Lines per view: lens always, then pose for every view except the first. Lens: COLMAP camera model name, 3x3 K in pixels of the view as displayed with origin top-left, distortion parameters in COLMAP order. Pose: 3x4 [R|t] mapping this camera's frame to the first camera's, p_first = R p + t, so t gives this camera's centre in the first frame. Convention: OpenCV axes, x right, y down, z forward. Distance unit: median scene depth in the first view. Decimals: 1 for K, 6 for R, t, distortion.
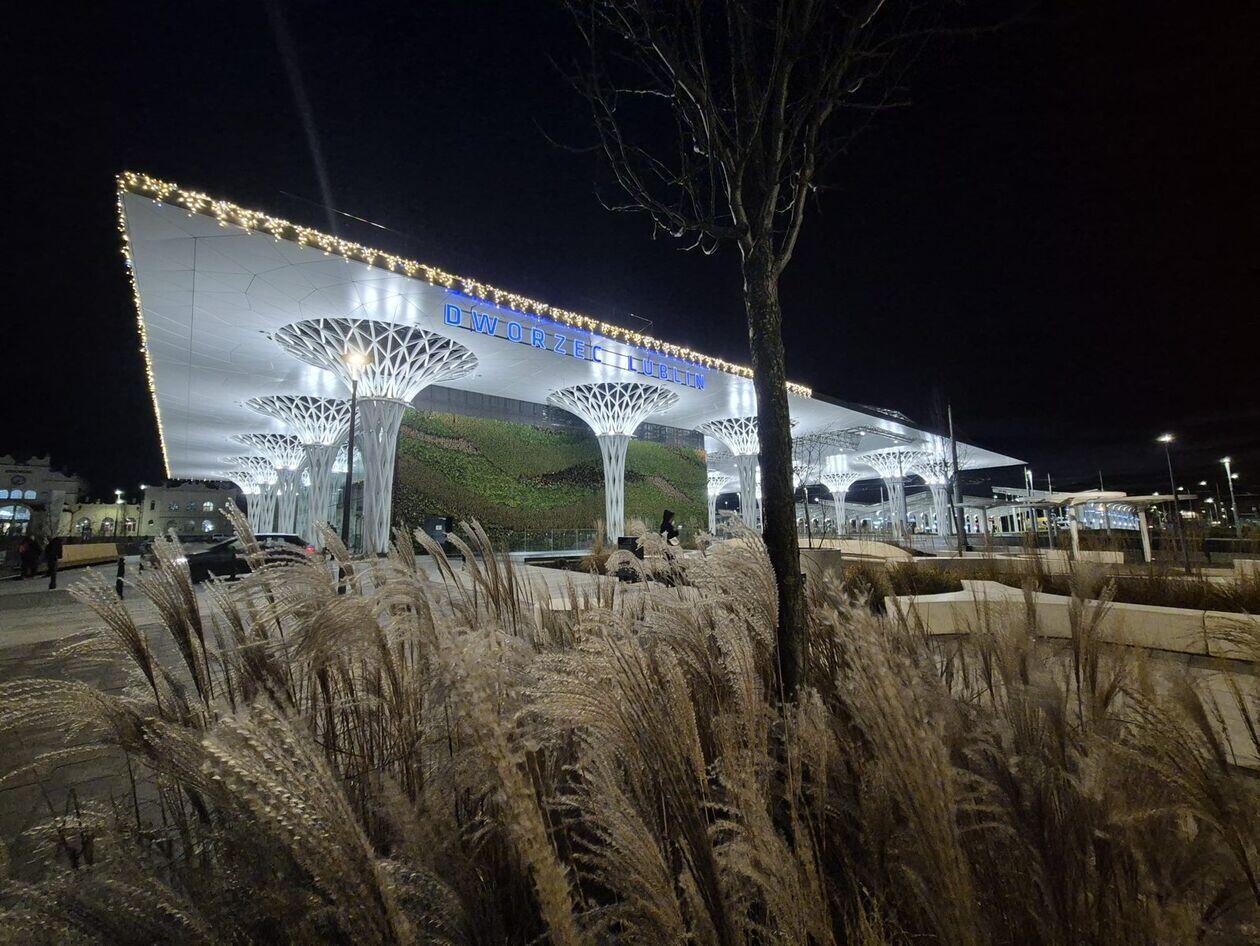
lens RADIAL K [[513.0, 0, 618.7], [0, 513.0, 471.9], [0, 0, 1]] dist [-0.001052, -0.000091]
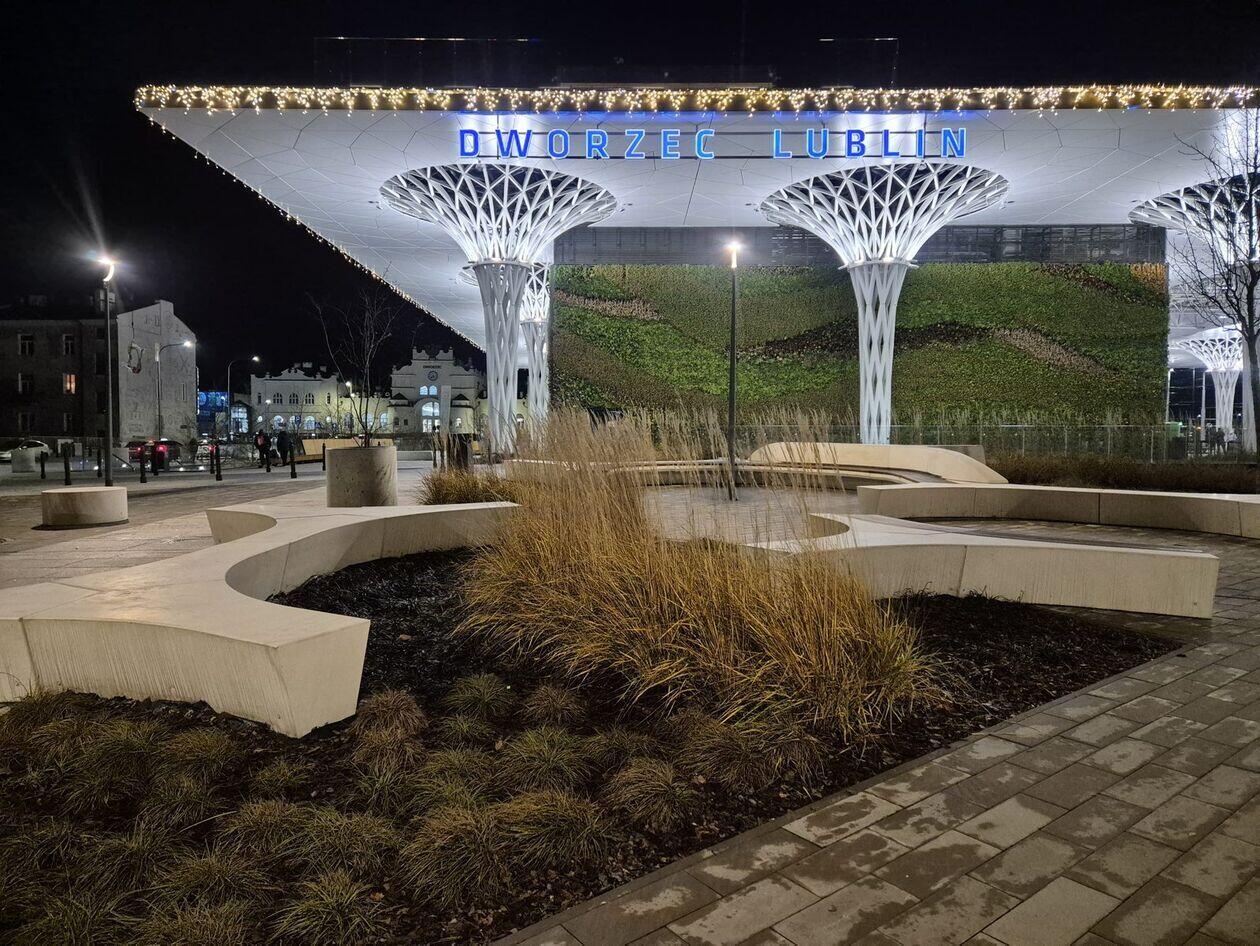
lens RADIAL K [[838.8, 0, 632.9], [0, 838.8, 466.5], [0, 0, 1]] dist [0.061476, -0.050779]
pose [[0.764013, 0.032098, -0.644402, 0.489040], [0.068768, 0.989021, 0.130796, 0.012136], [0.641526, -0.144245, 0.753418, 0.109204]]
